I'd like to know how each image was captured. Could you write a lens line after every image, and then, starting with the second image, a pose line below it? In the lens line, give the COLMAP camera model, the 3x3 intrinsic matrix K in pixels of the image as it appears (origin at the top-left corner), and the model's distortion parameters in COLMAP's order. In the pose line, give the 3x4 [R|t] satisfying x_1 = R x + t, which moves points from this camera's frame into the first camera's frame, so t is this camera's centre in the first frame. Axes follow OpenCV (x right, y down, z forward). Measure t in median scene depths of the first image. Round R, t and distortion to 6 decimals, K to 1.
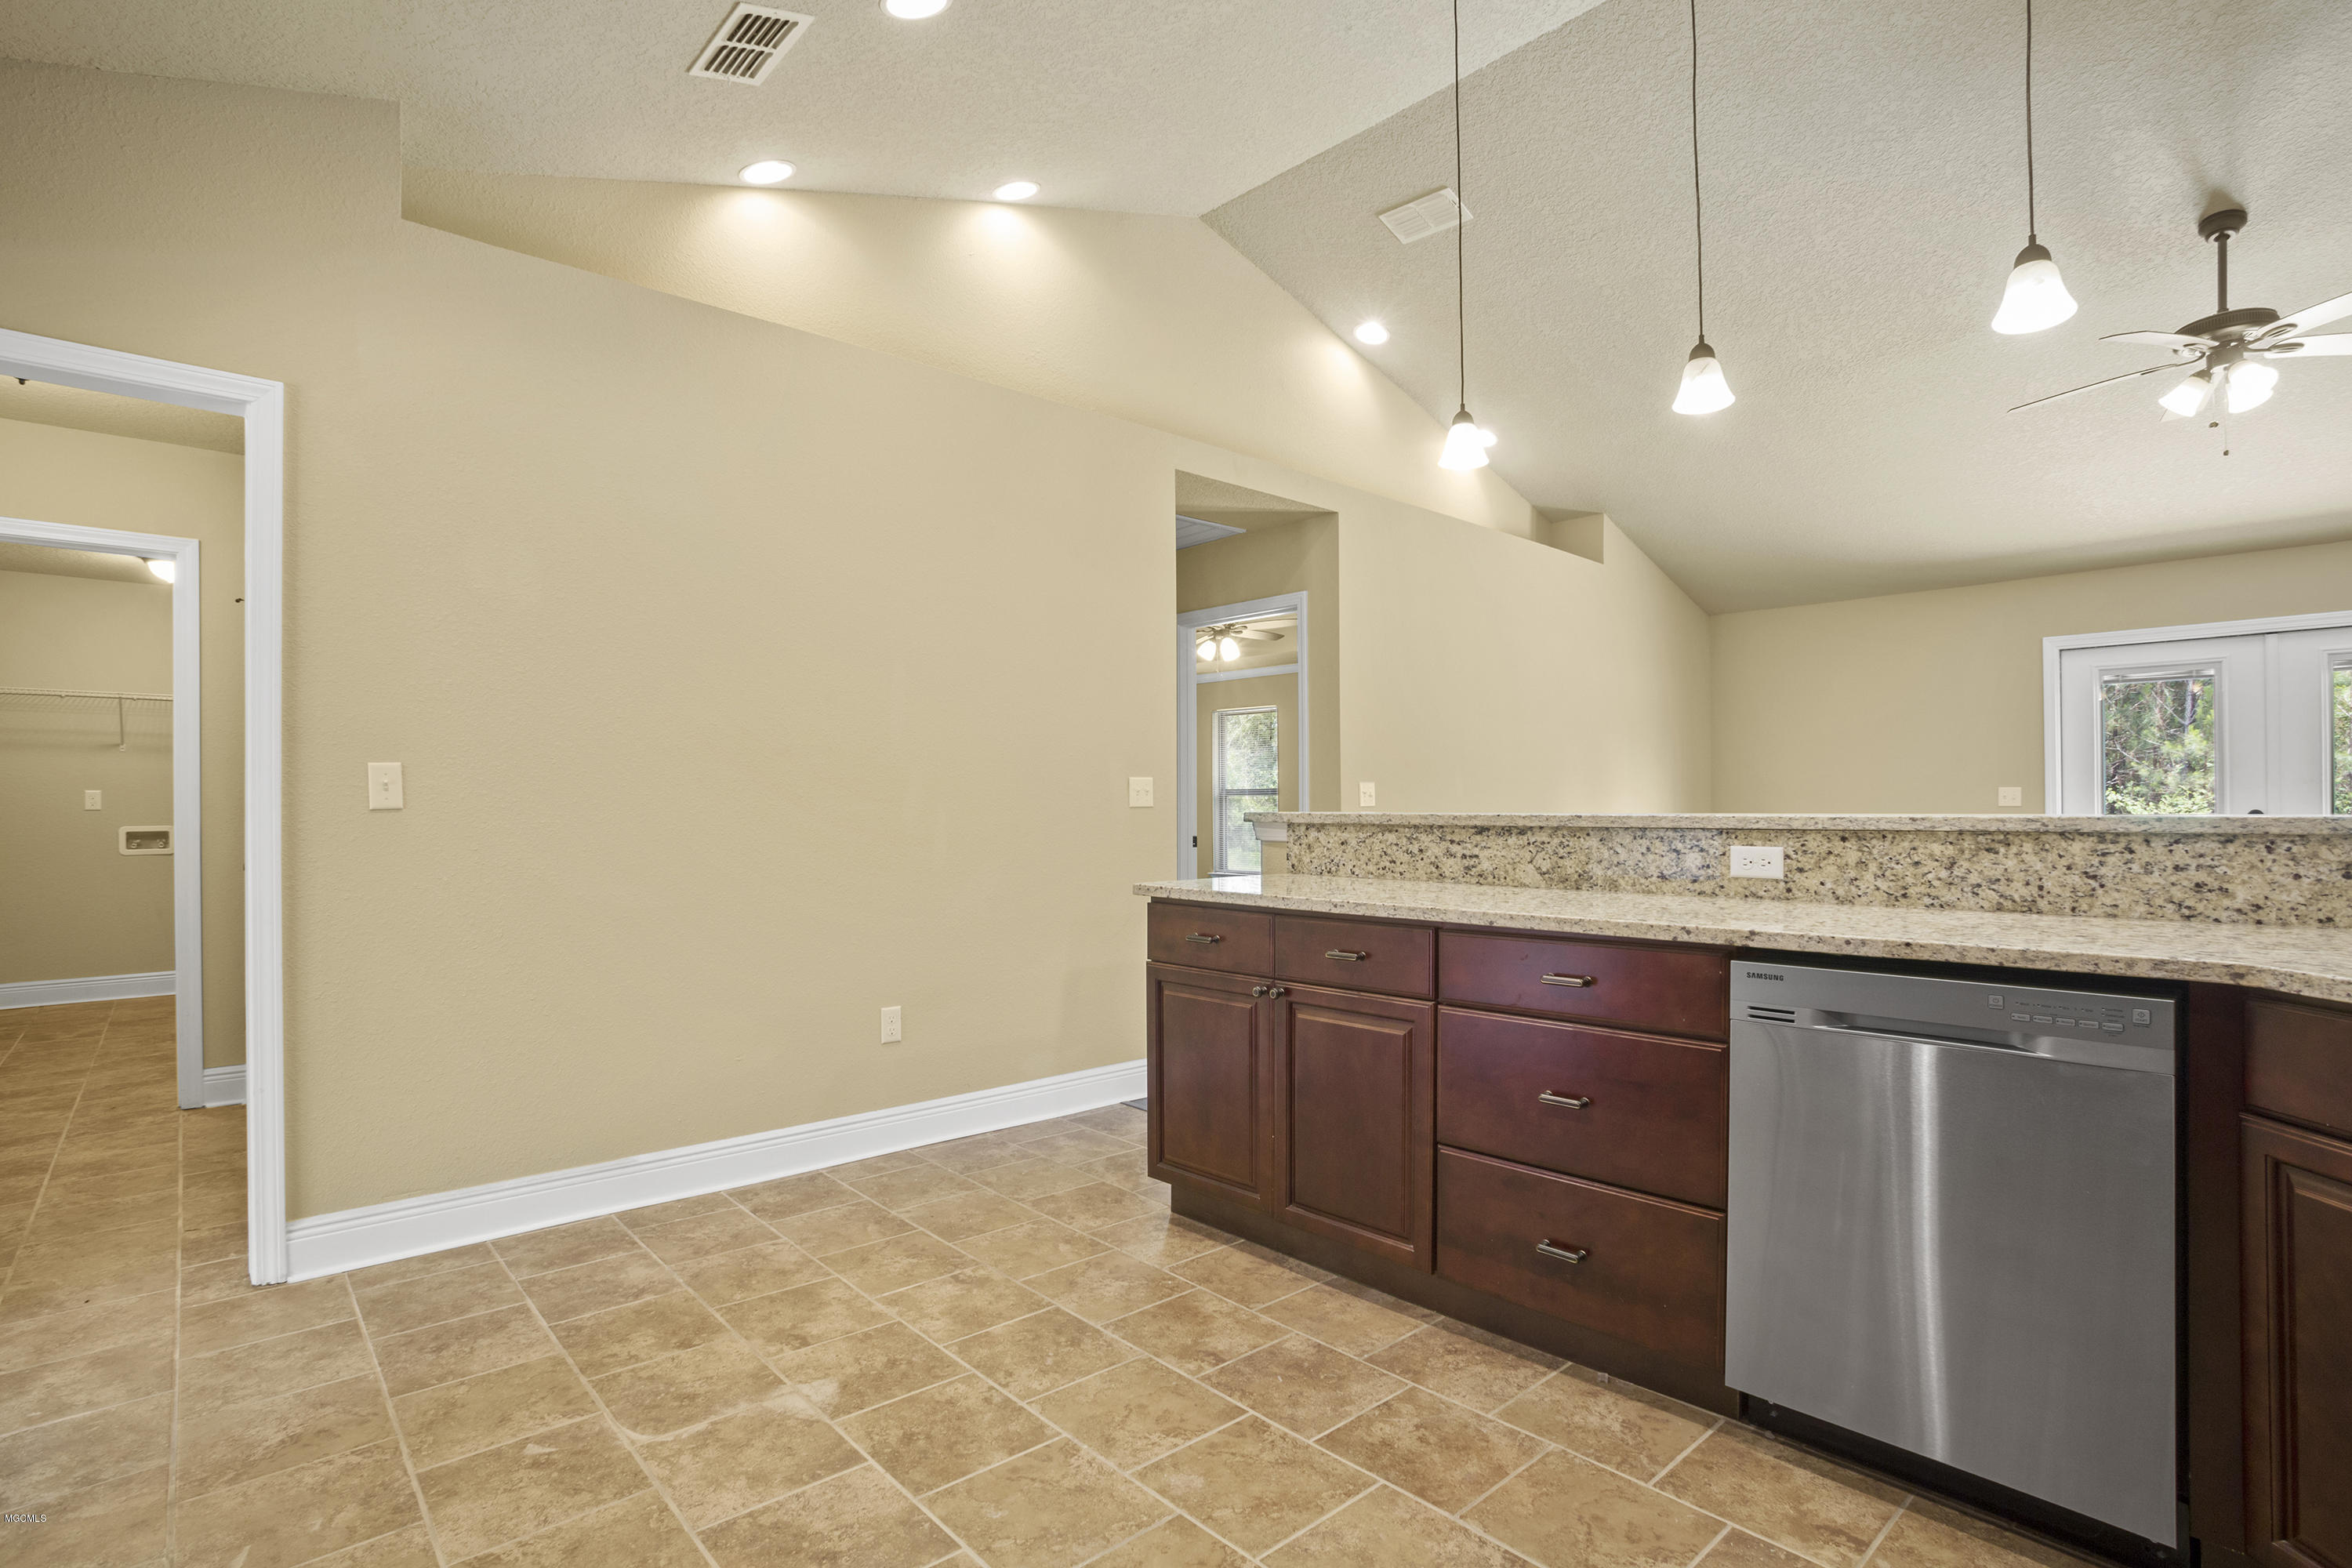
lens RADIAL K [[1154.2, 0, 1163.7], [0, 1154.2, 794.6], [0, 0, 1]] dist [-0.067008, 0.029729]
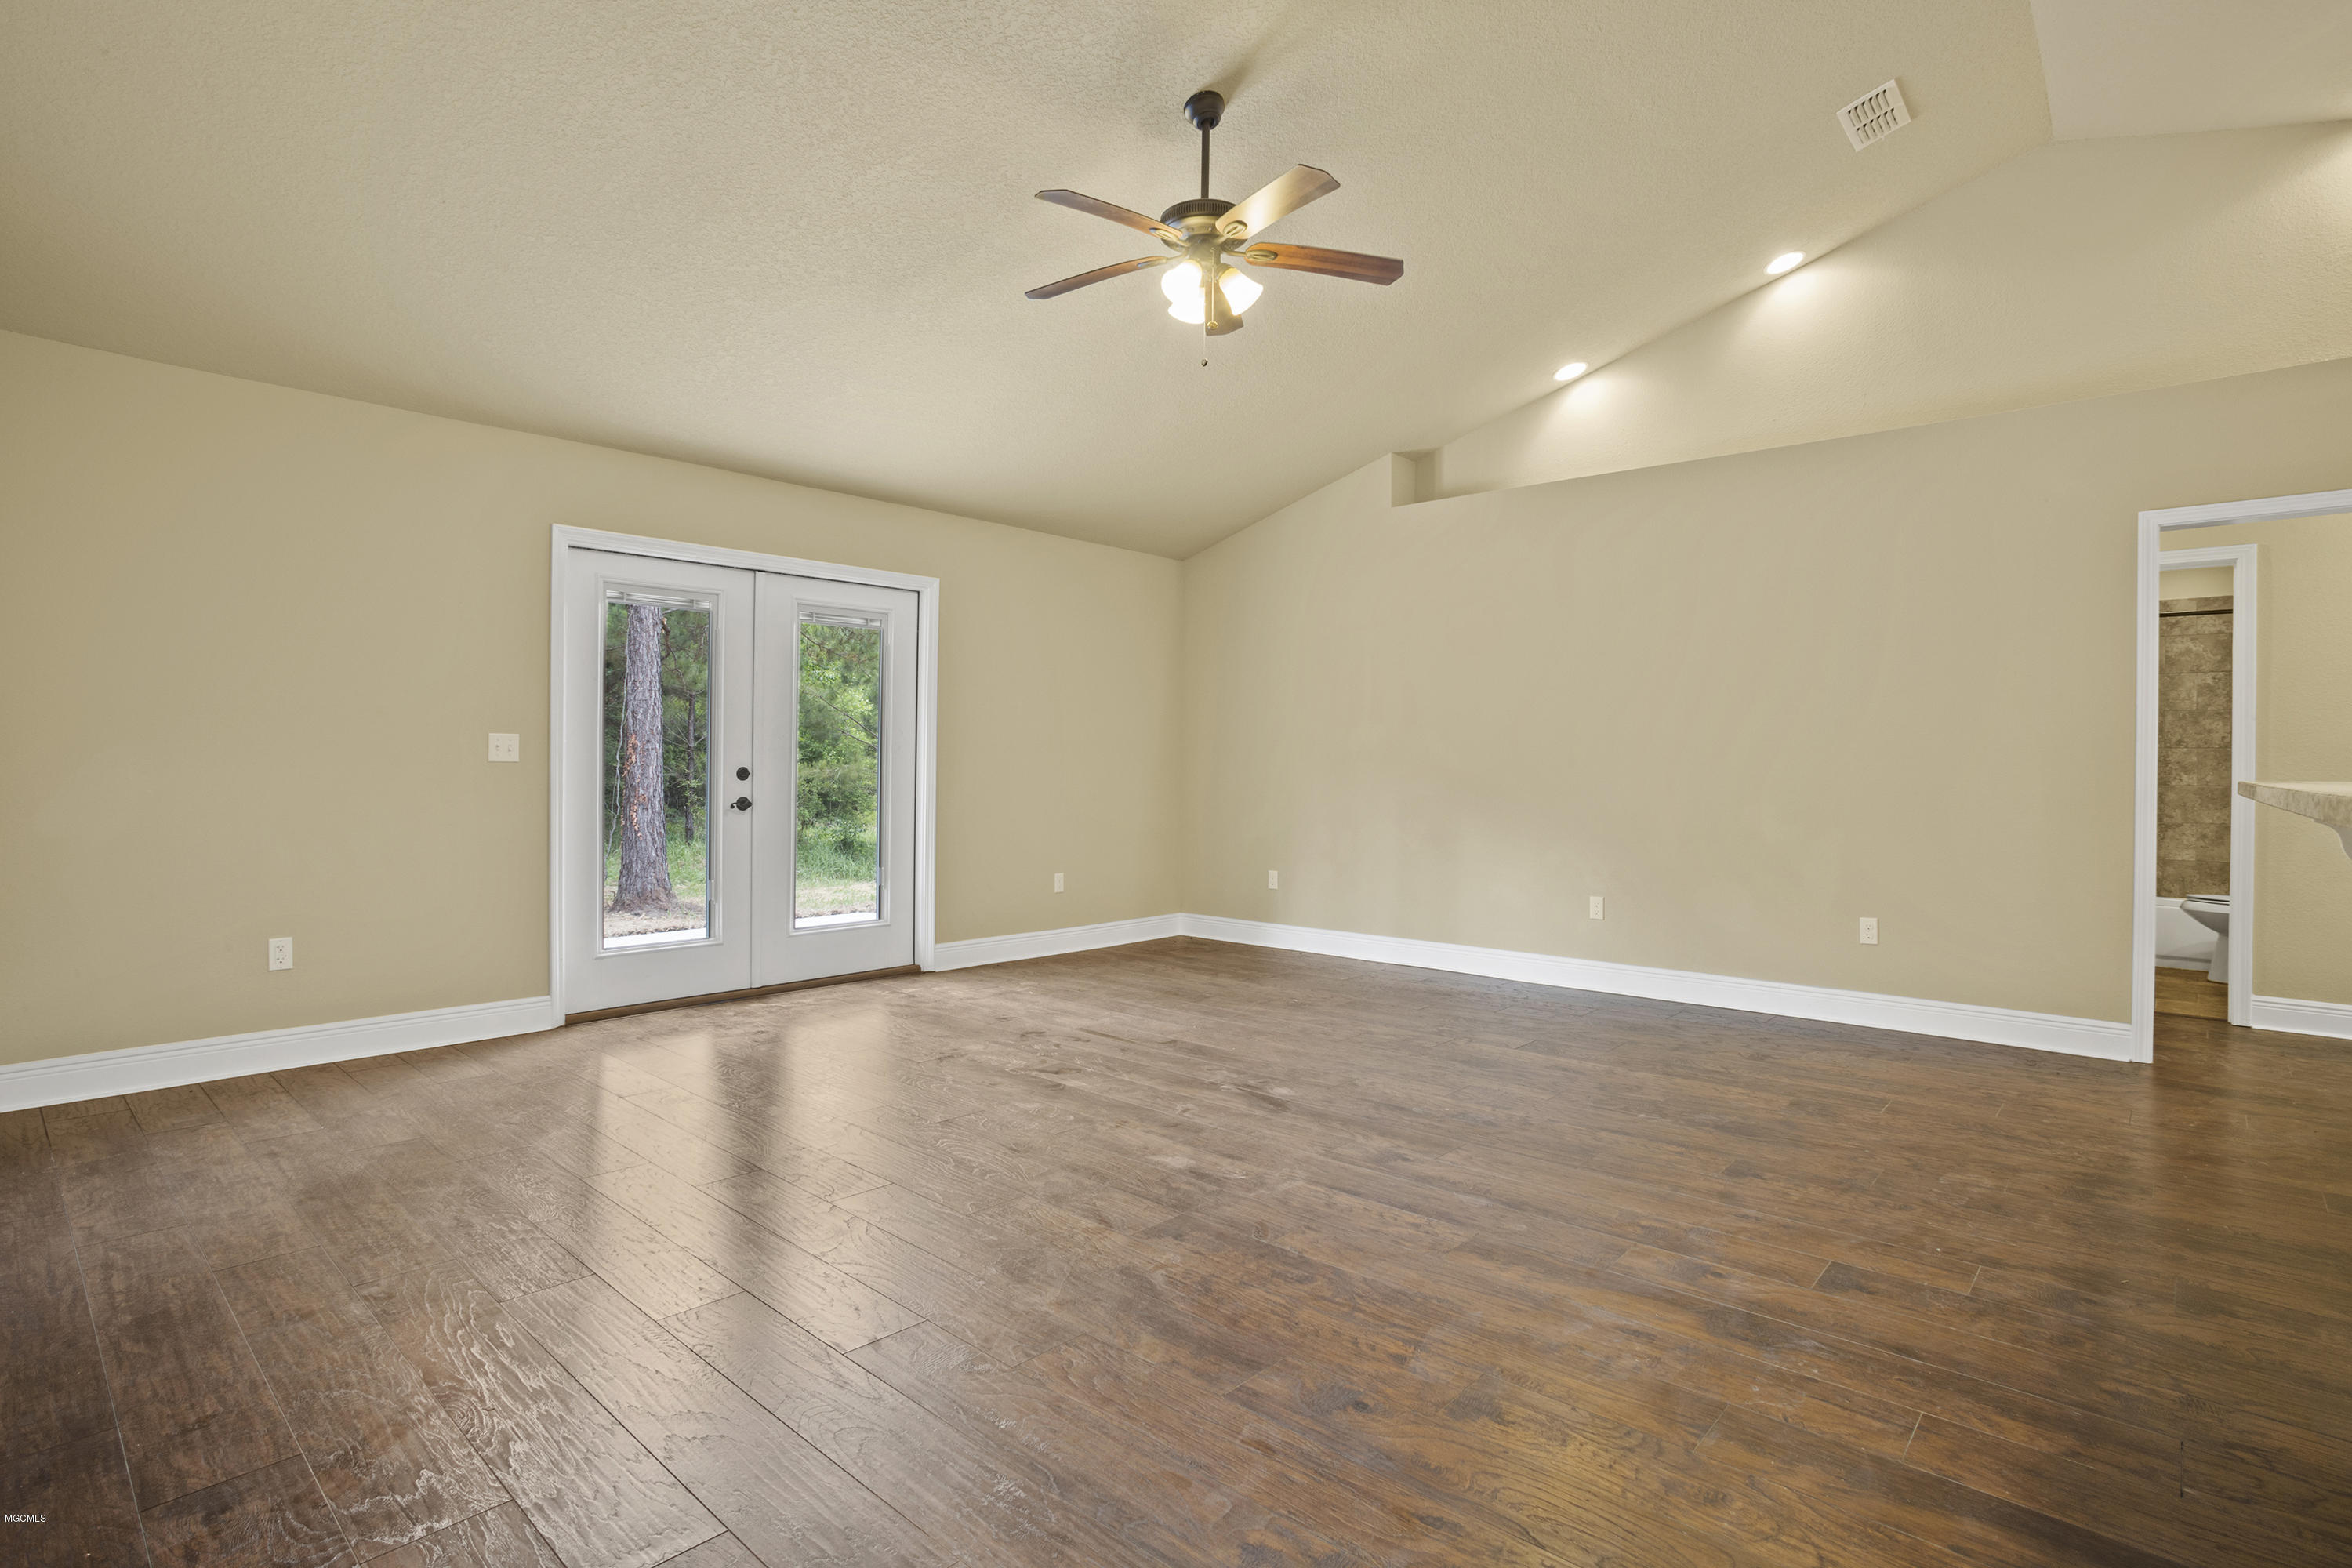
lens RADIAL K [[1150.5, 0, 1175.9], [0, 1150.5, 776.9], [0, 0, 1]] dist [-0.066577, 0.030862]
pose [[-0.104385, -0.008883, 0.994497, 0.090512], [-0.016549, 0.999837, 0.007194, 0.017937], [-0.994399, -0.015707, -0.104515, 1.601325]]
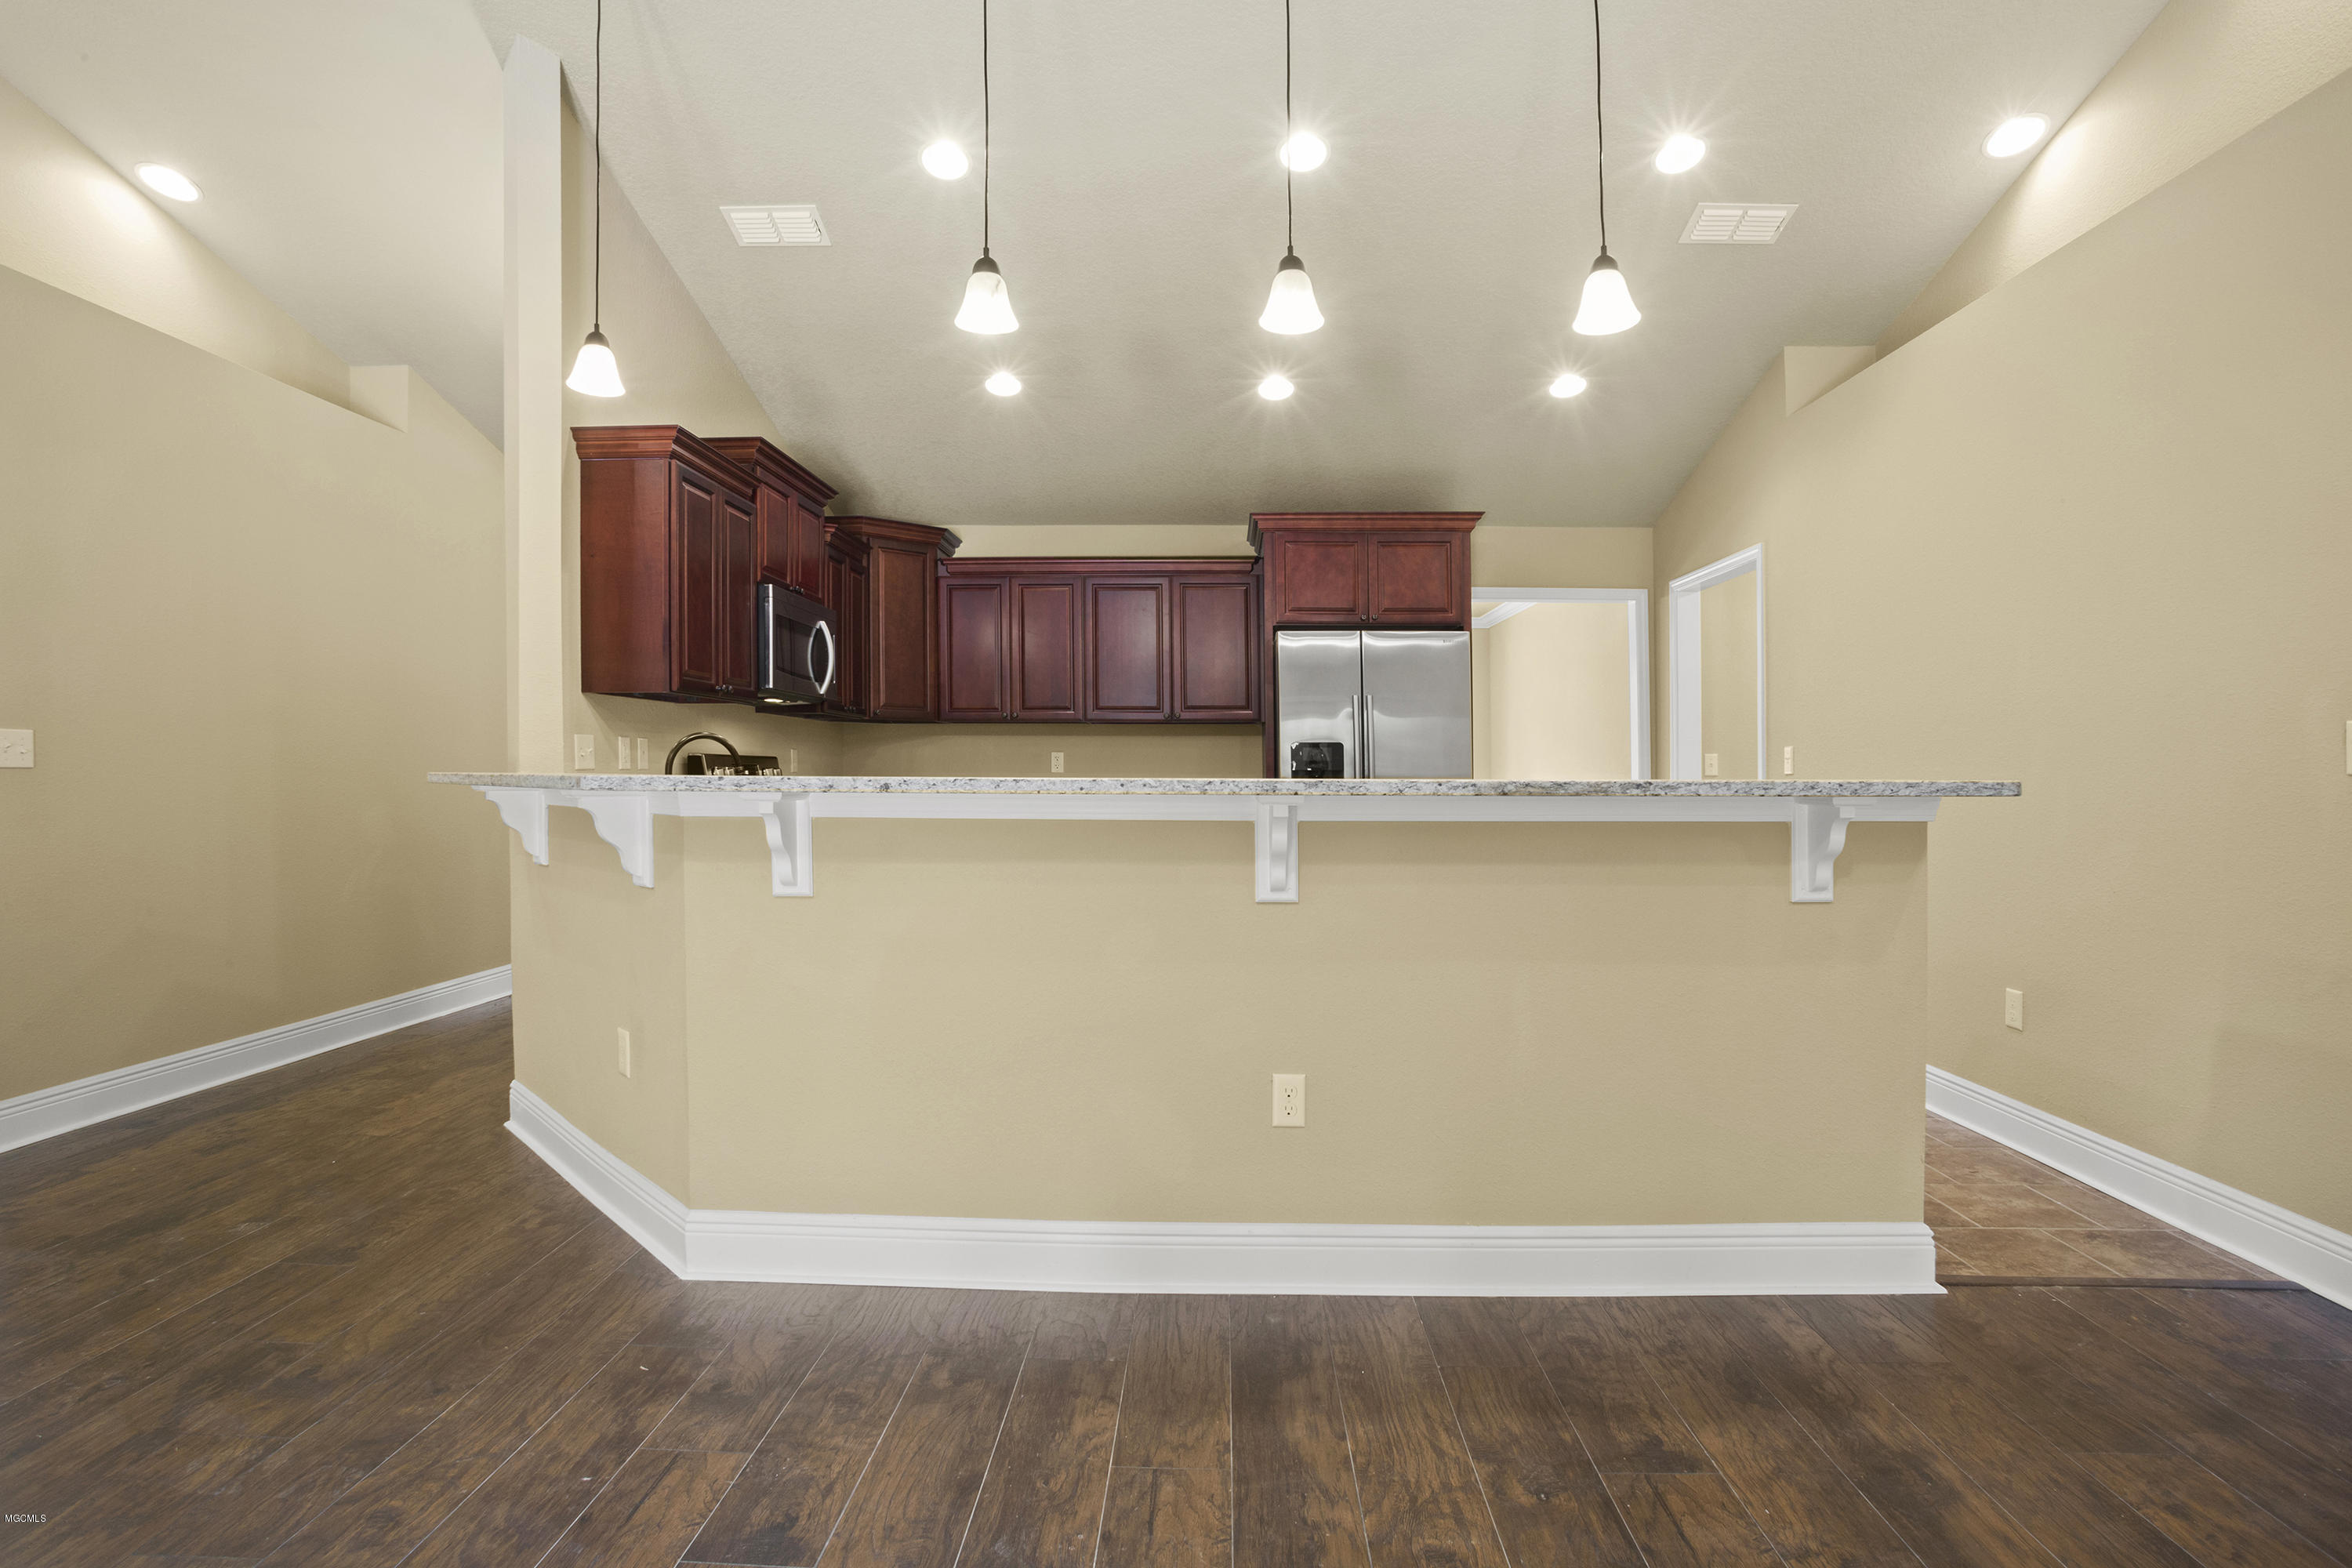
lens RADIAL K [[1177.8, 0, 1184.7], [0, 1177.8, 797.6], [0, 0, 1]] dist [-0.072482, 0.025208]
pose [[-0.688658, 0.013270, -0.724965, 1.197358], [0.003265, 0.999879, 0.015201, 0.017662], [0.725079, 0.008102, -0.688618, 1.542182]]
